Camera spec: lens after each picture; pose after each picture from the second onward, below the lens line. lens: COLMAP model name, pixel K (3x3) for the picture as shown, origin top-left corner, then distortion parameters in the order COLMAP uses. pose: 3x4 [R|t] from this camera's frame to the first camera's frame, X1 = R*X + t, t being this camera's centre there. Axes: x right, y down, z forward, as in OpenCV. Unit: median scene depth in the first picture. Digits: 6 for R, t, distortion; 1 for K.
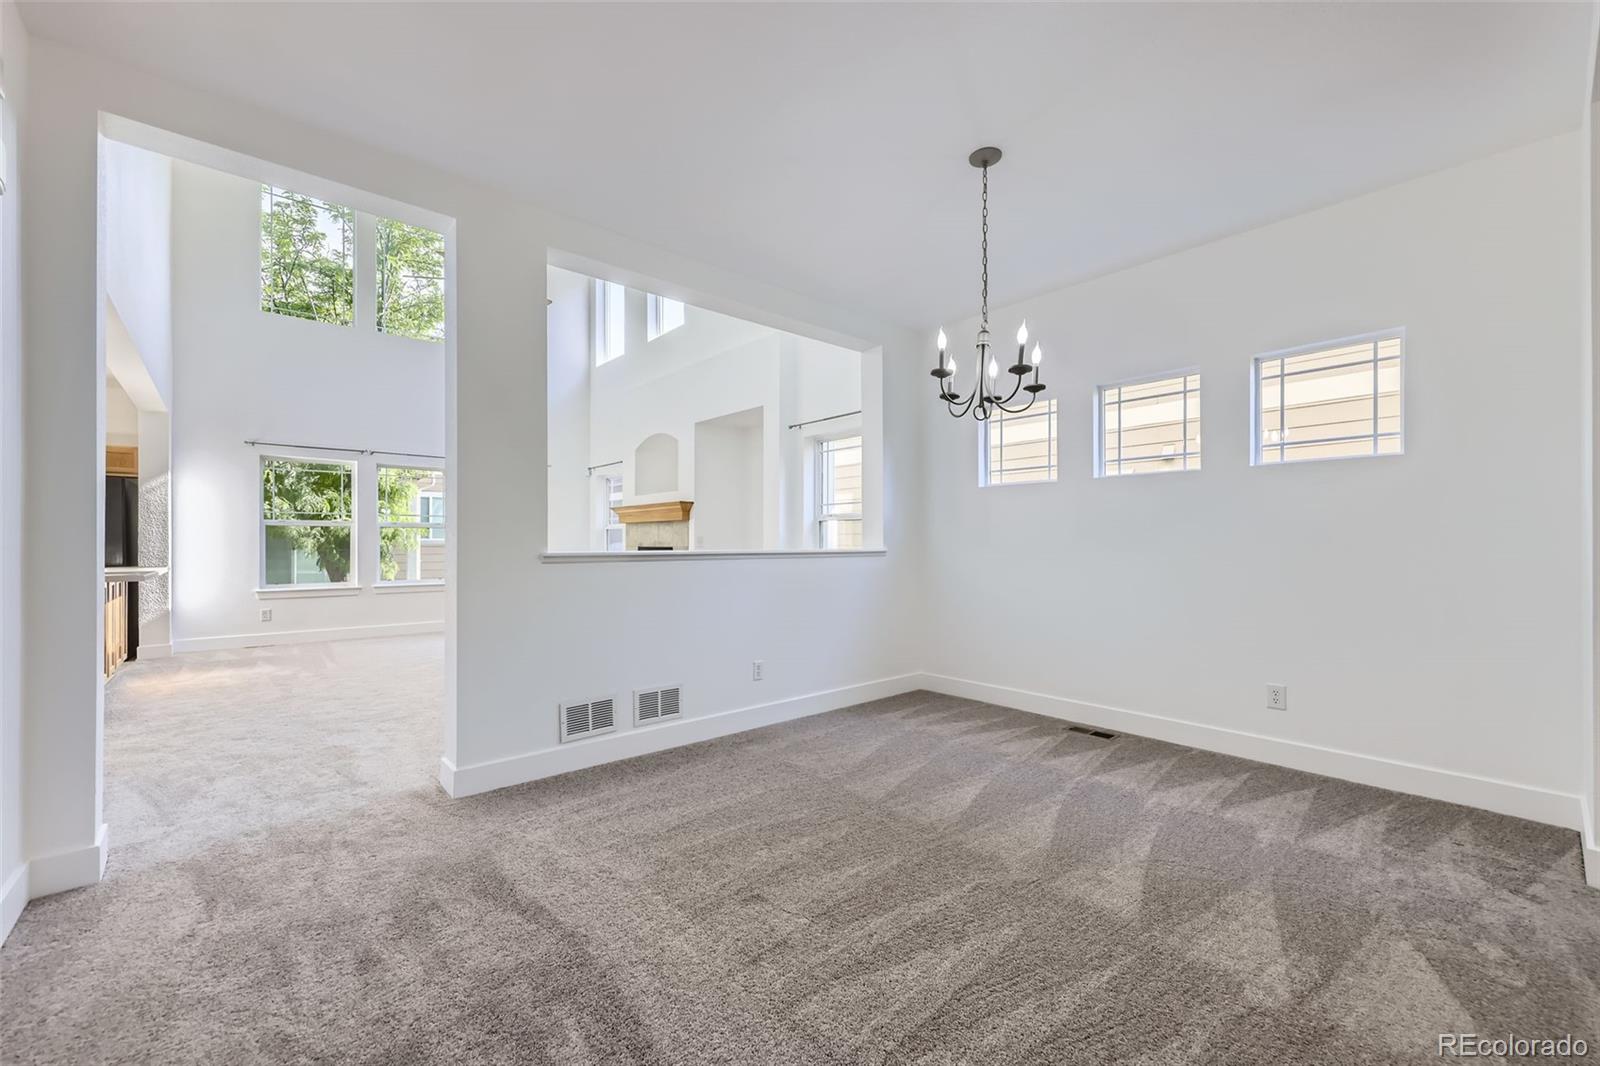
lens RADIAL K [[641.3, 0, 795.1], [0, 641.3, 543.2], [0, 0, 1]] dist [-0.000693, 0.000374]
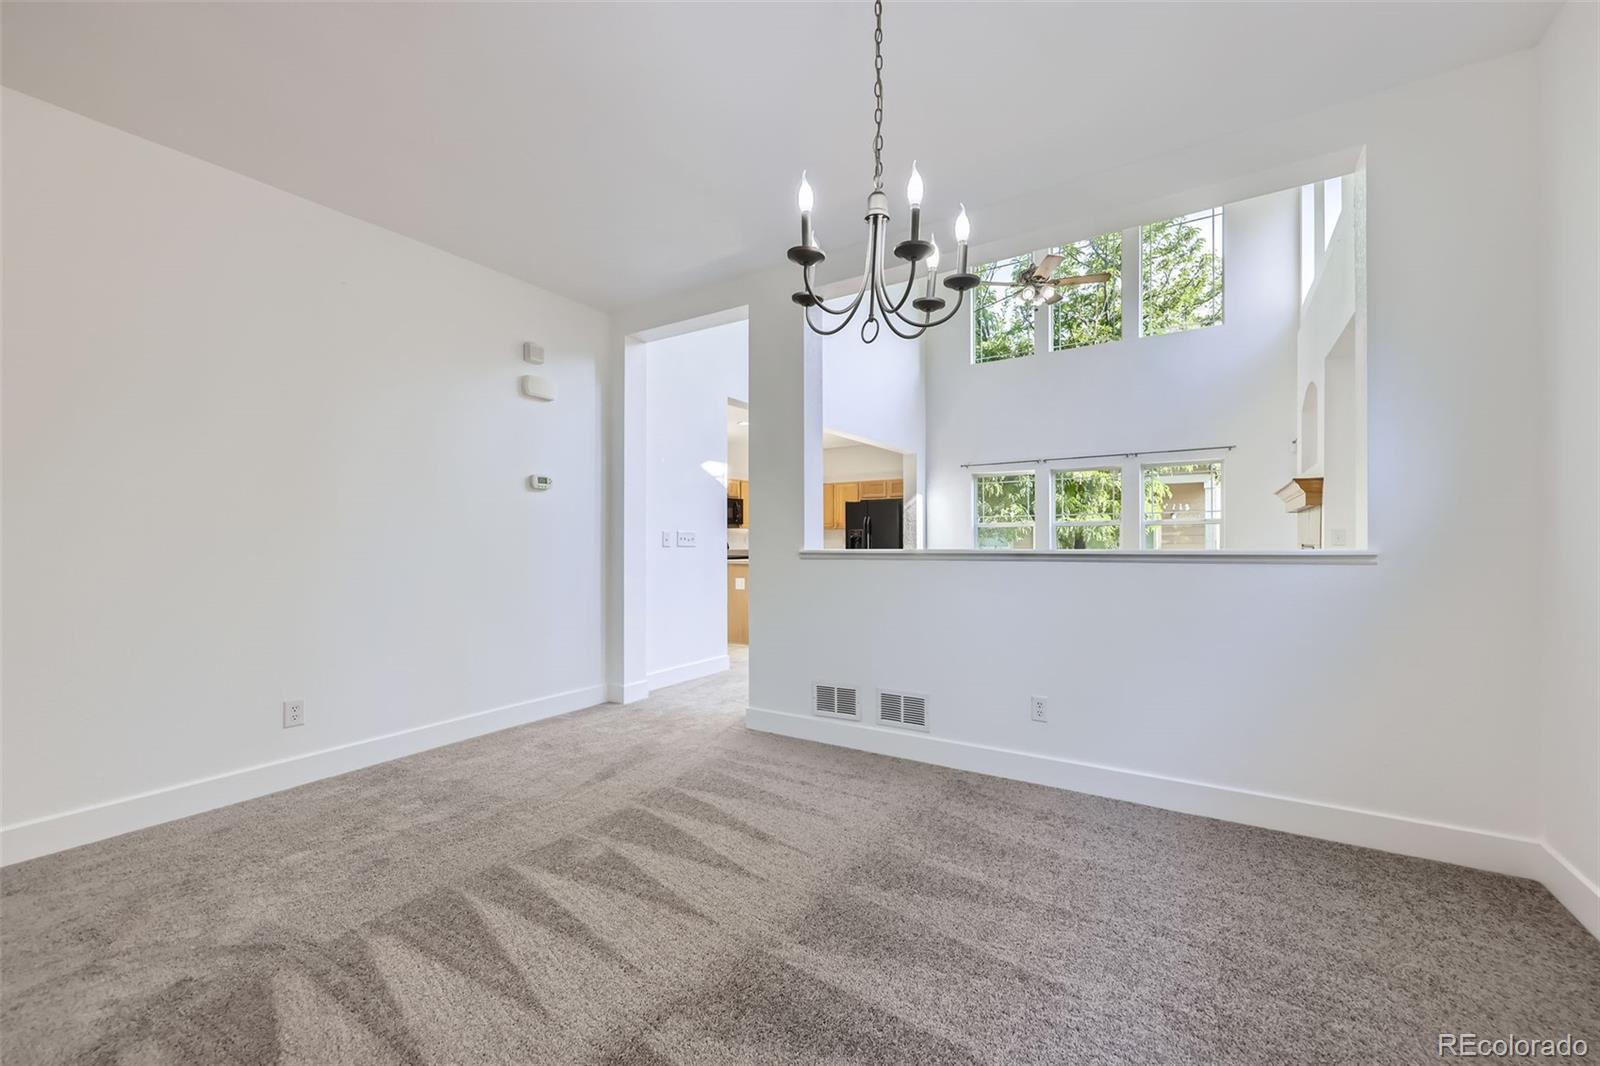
lens RADIAL K [[641.3, 0, 795.1], [0, 641.3, 543.2], [0, 0, 1]] dist [-0.000693, 0.000374]
pose [[0.279986, 0.000026, -0.960004, 0.374078], [0.004170, 0.999991, 0.001244, 0.000841], [0.959995, -0.004352, 0.279983, 0.328988]]
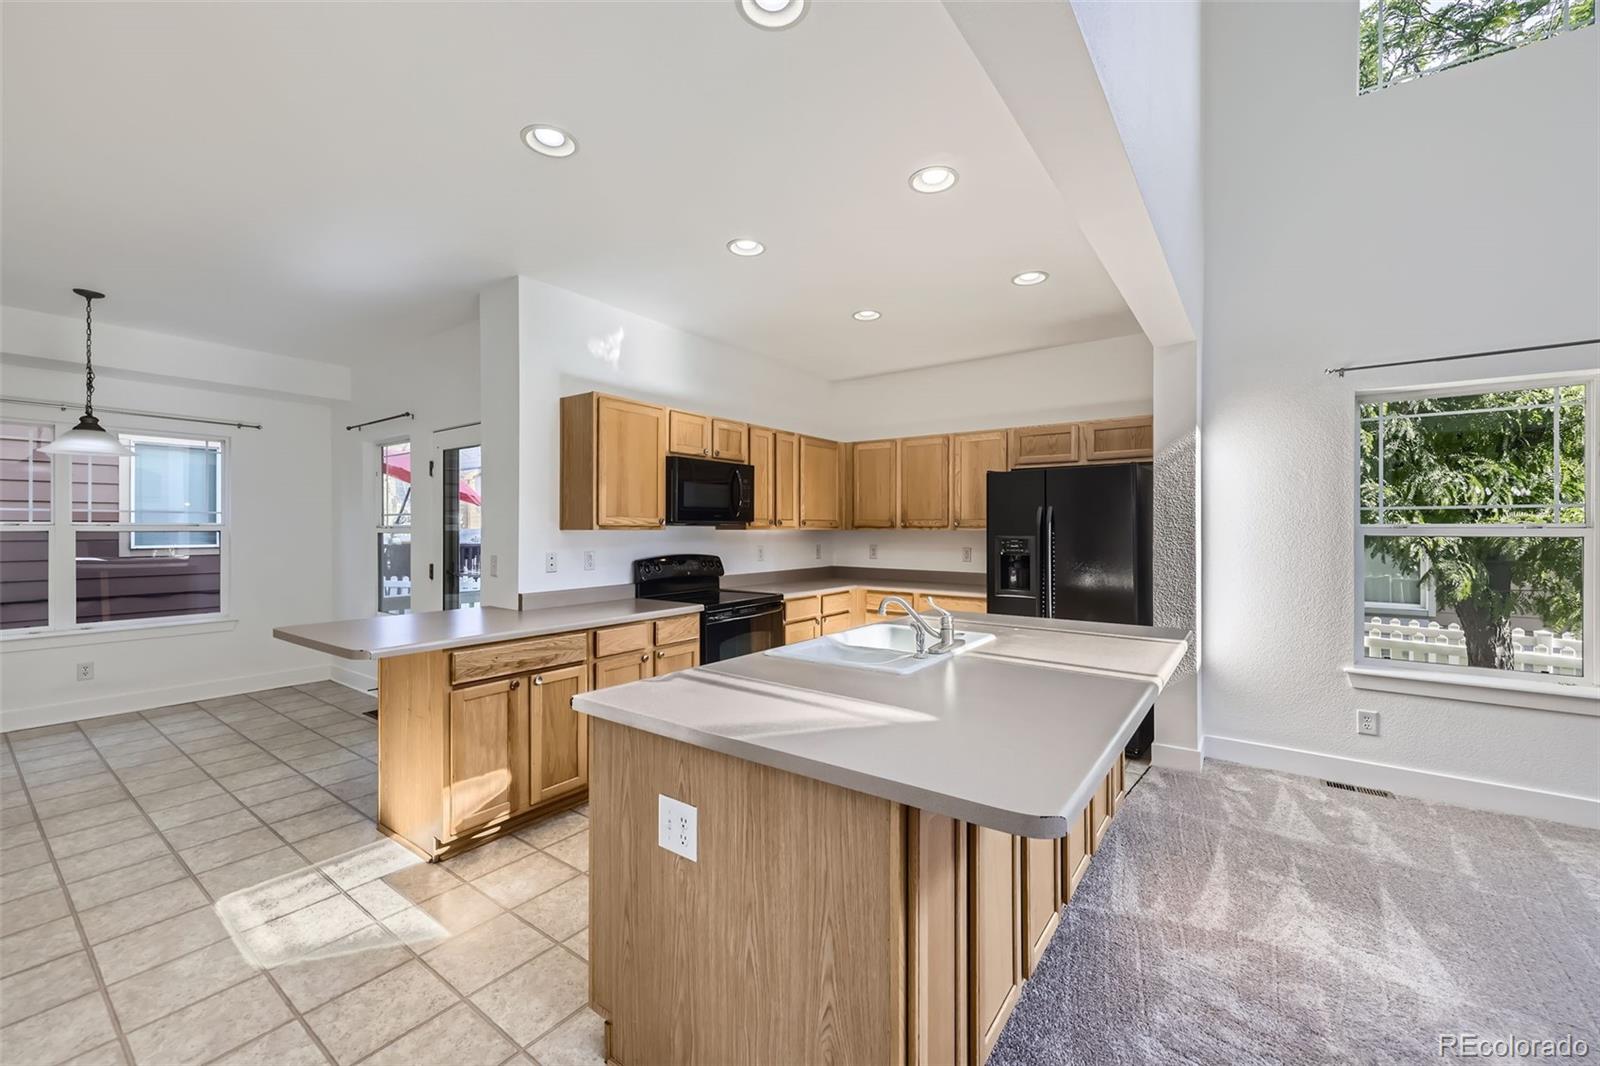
lens RADIAL K [[636.0, 0, 797.1], [0, 636.0, 528.2], [0, 0, 1]] dist [0.002801, -0.000004]
pose [[0.222352, -0.002038, -0.974964, -0.523726], [-0.003142, 0.999991, -0.002807, -0.036358], [0.974961, 0.003688, 0.222344, 0.548159]]
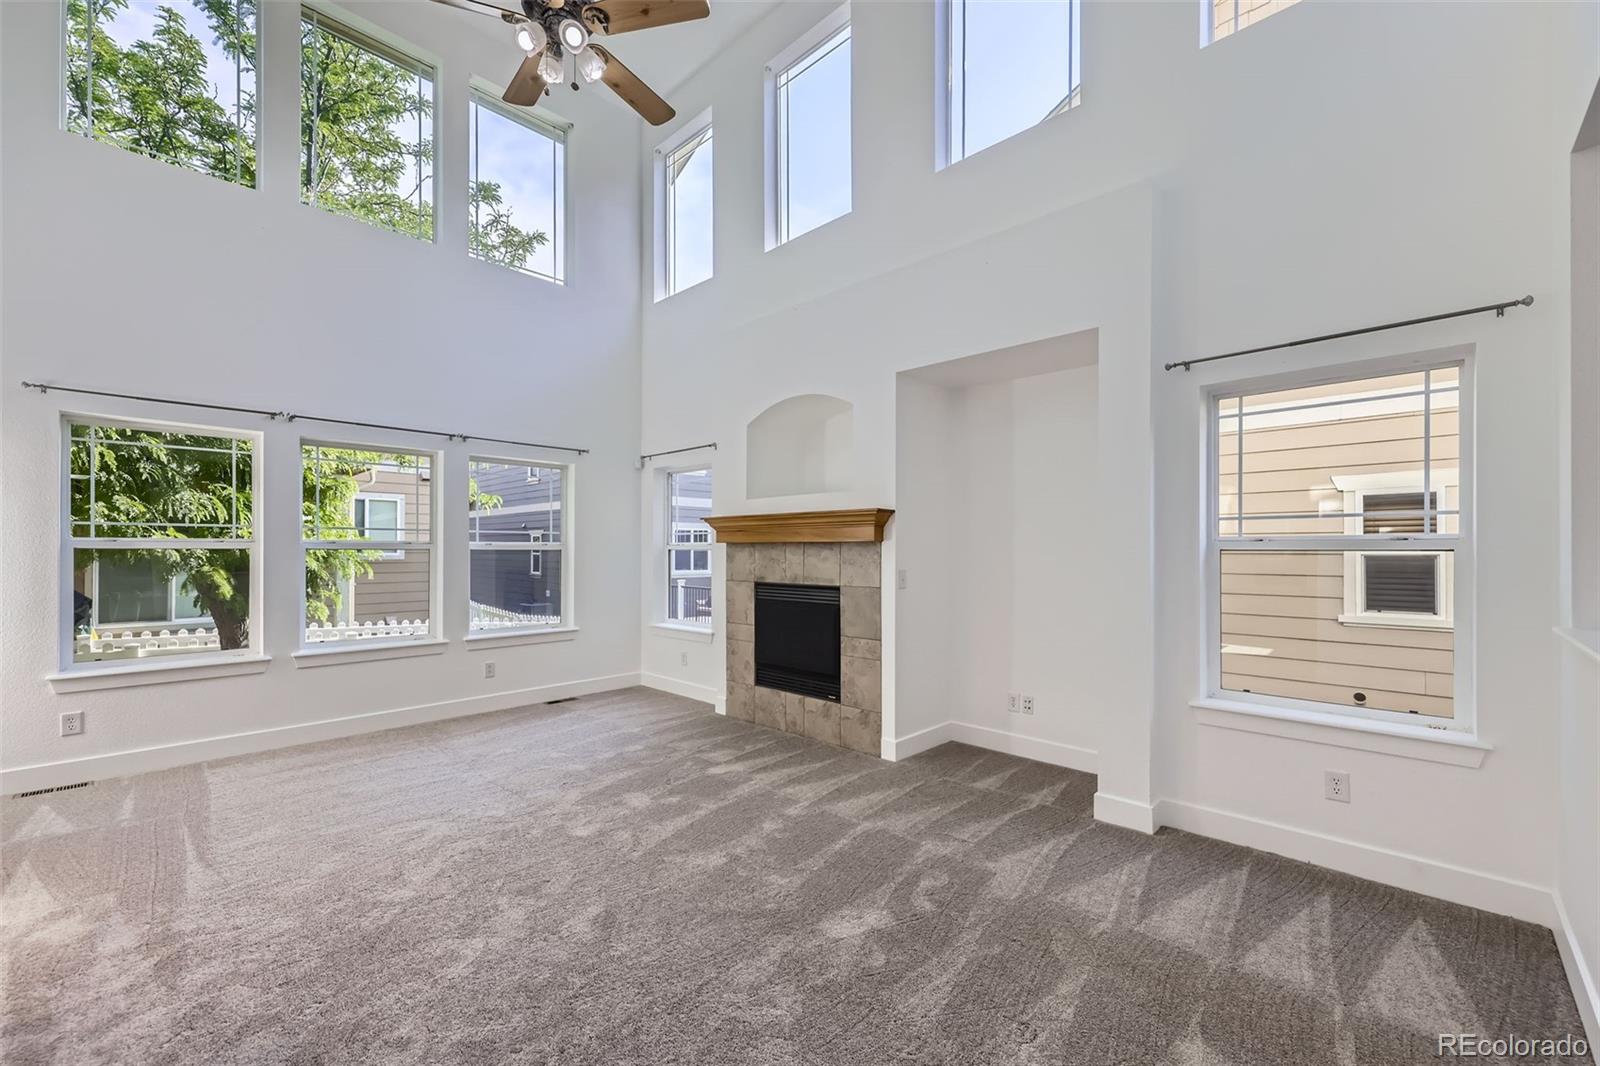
lens RADIAL K [[647.5, 0, 805.6], [0, 647.5, 552.5], [0, 0, 1]] dist [-0.000153, -0.000435]
pose [[0.995527, 0.001973, 0.094455, -0.334347], [-0.002287, 0.999992, 0.003218, -0.032553], [-0.094448, -0.003419, 0.995524, 0.494641]]
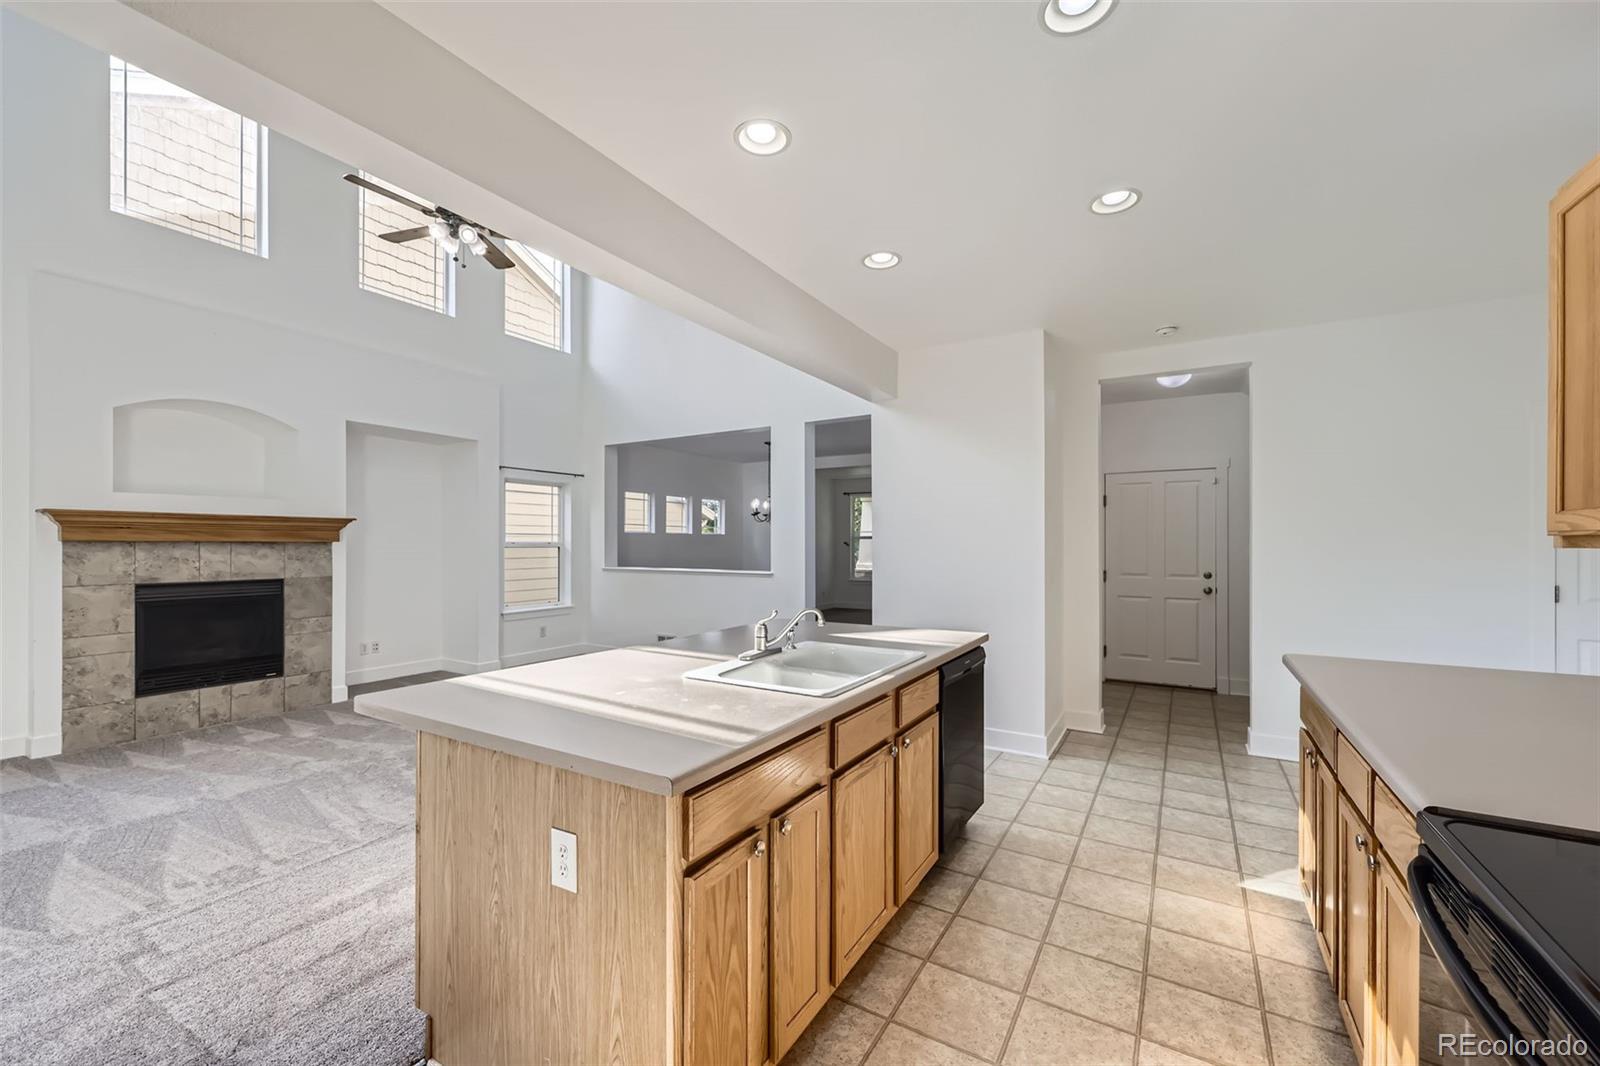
lens RADIAL K [[641.3, 0, 795.1], [0, 641.3, 543.2], [0, 0, 1]] dist [-0.000693, 0.000374]
pose [[-0.308361, 0.002171, 0.951267, -1.246879], [0.000280, 0.999998, -0.002191, -0.037863], [-0.951269, -0.000410, -0.308361, 0.820476]]
